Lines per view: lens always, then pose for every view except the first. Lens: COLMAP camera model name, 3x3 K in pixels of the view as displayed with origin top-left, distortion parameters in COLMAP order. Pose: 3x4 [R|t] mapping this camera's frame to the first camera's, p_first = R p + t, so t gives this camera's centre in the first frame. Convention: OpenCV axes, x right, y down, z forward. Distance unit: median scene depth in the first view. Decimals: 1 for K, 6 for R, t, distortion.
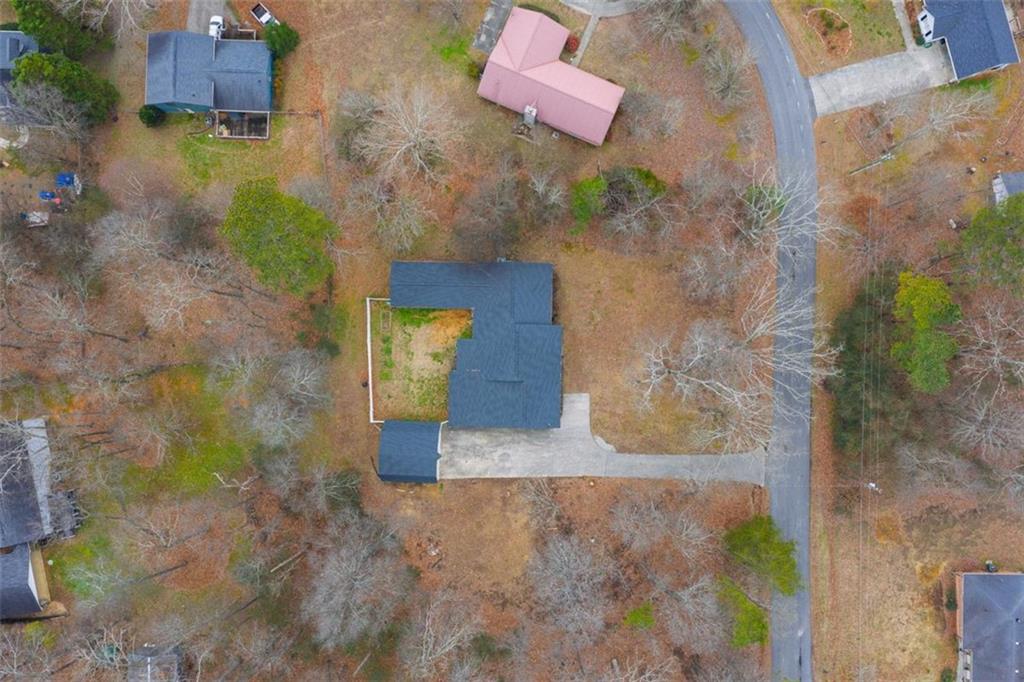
lens RADIAL K [[846.0, 0, 516.0], [0, 846.0, 345.7], [0, 0, 1]] dist [0.036422, -0.070100]
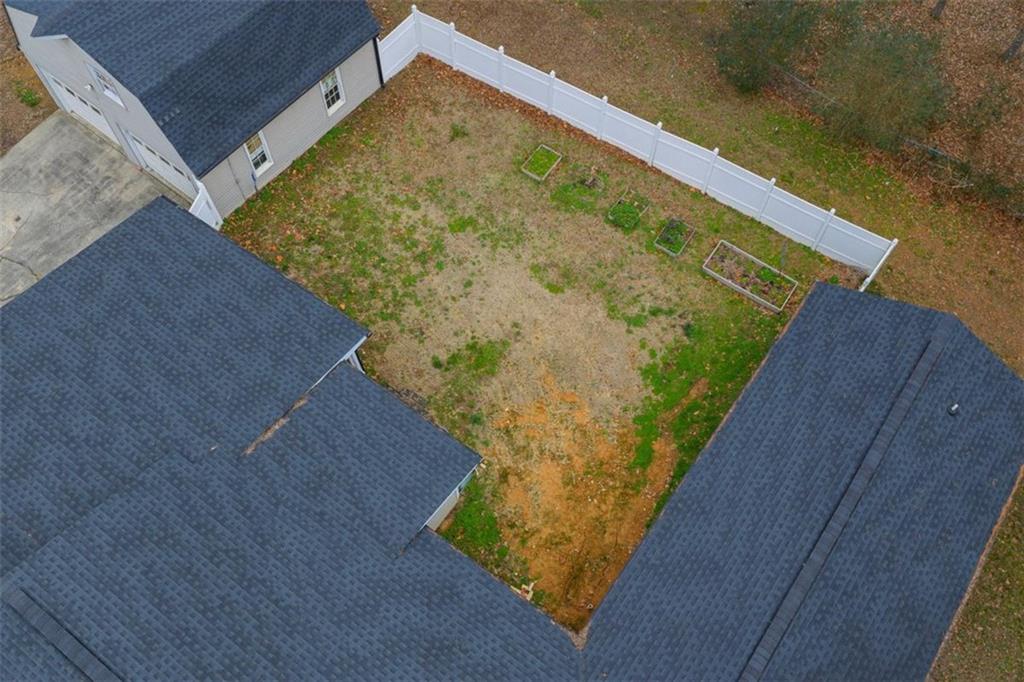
lens RADIAL K [[846.0, 0, 516.0], [0, 846.0, 345.7], [0, 0, 1]] dist [0.036422, -0.070100]
pose [[-0.570700, 0.724042, -0.387381, -0.022287], [-0.821144, -0.500421, 0.274411, -0.049166], [0.004831, 0.474702, 0.880133, 0.817360]]
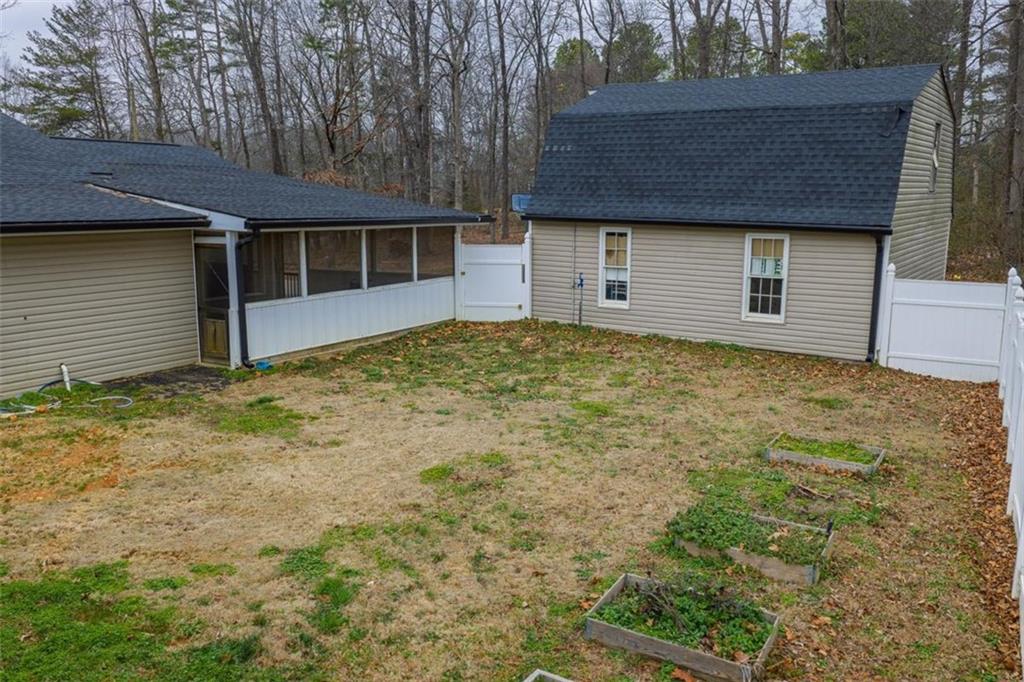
lens RADIAL K [[871.5, 0, 512.0], [0, 871.5, 341.0], [0, 0, 1]] dist [-0.004764, -0.004047]
pose [[-0.862030, -0.083585, 0.499918, -0.170534], [0.506797, -0.126842, 0.852683, -0.058380], [-0.007862, 0.988395, 0.151702, 0.974711]]
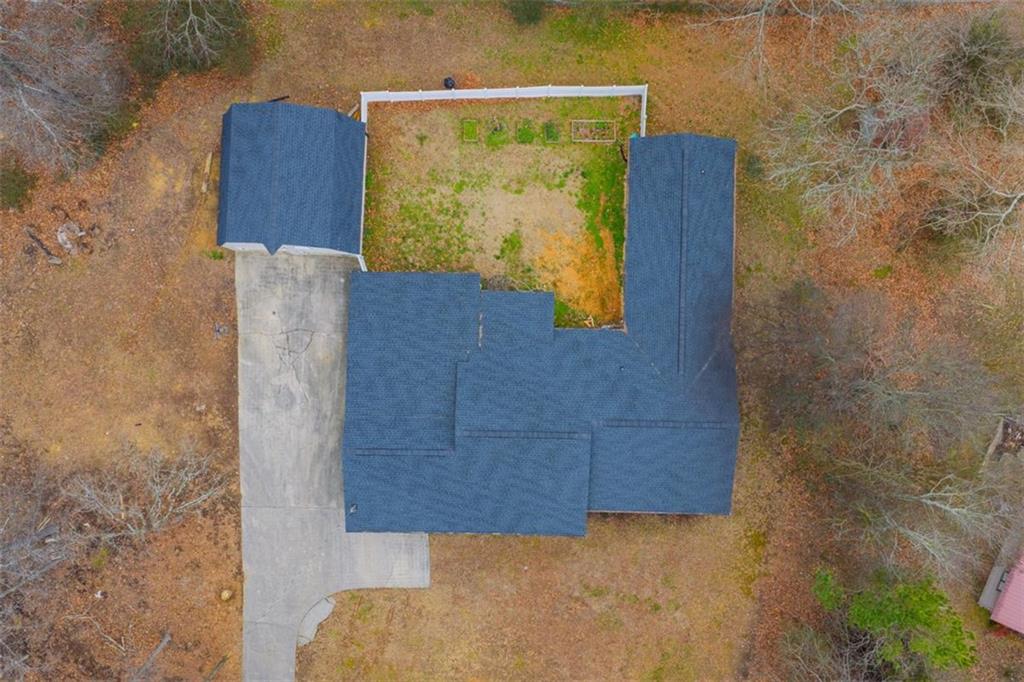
lens RADIAL K [[846.0, 0, 516.0], [0, 846.0, 345.7], [0, 0, 1]] dist [0.036422, -0.070100]
pose [[-0.001937, 0.999997, -0.001706, -0.040719], [-0.999998, -0.001936, 0.000793, 0.010490], [0.000790, 0.001708, 0.999998, 0.556673]]
